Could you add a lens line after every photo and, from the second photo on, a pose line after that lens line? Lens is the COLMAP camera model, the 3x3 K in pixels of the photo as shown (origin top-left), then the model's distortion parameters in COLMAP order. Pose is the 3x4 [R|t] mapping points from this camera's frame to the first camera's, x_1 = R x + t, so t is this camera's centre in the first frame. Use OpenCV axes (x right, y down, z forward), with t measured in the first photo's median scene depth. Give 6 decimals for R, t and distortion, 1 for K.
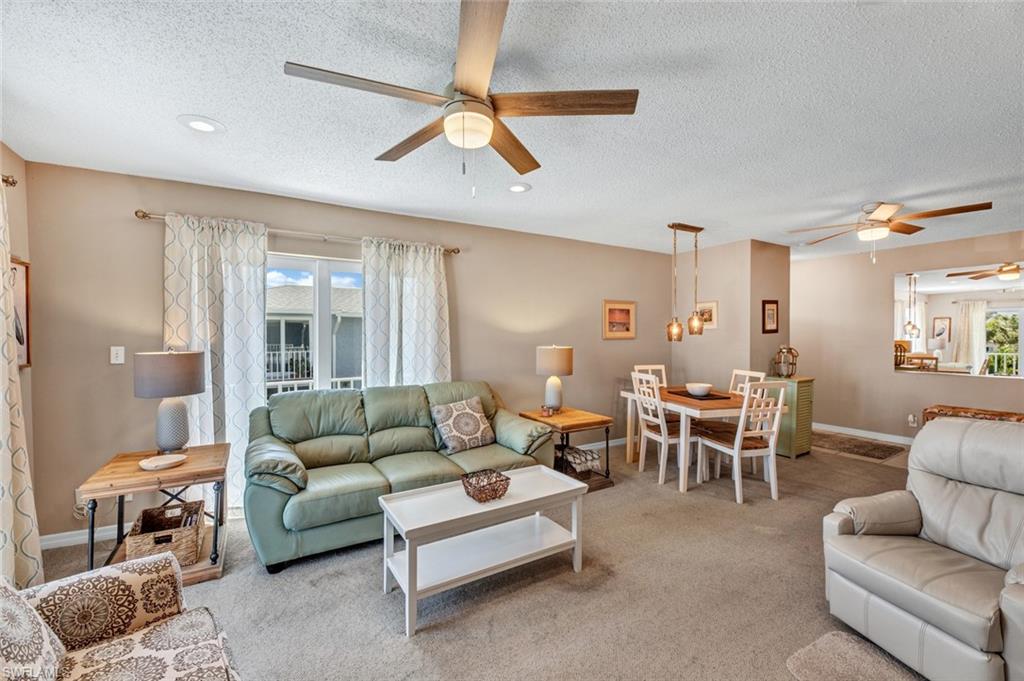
lens RADIAL K [[420.5, 0, 512.2], [0, 420.5, 338.8], [0, 0, 1]] dist [0.001735, -0.001890]
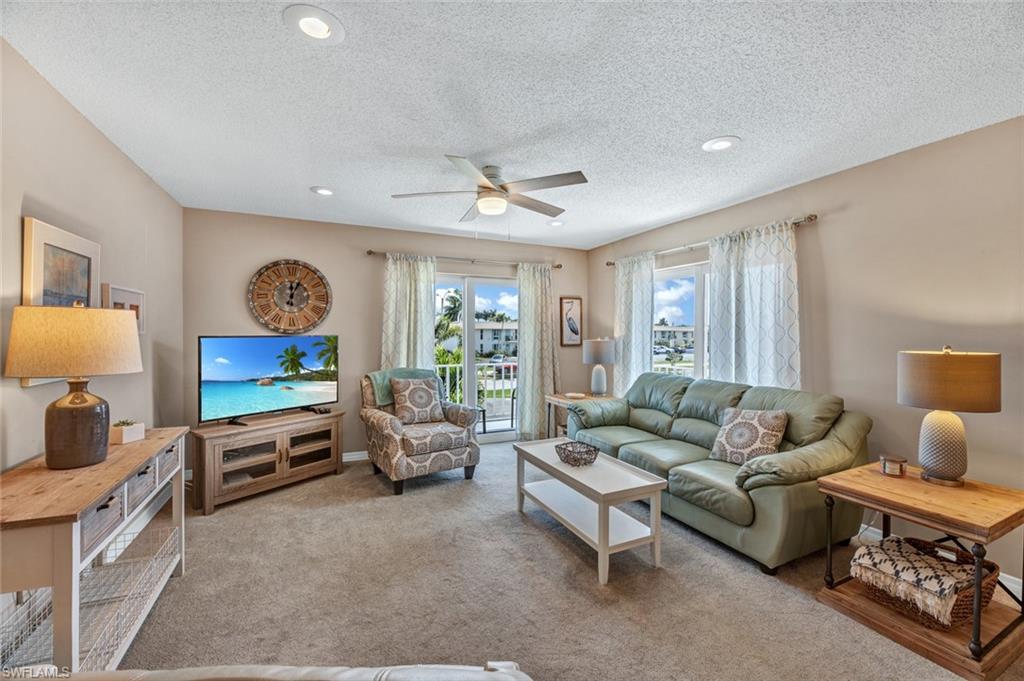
lens RADIAL K [[420.5, 0, 513.8], [0, 420.5, 338.4], [0, 0, 1]] dist [0.001735, -0.001890]
pose [[-0.109202, 0.011592, -0.993952, 0.809931], [-0.010725, 0.999860, 0.012840, 0.003646], [0.993962, 0.012062, -0.109063, 0.666847]]
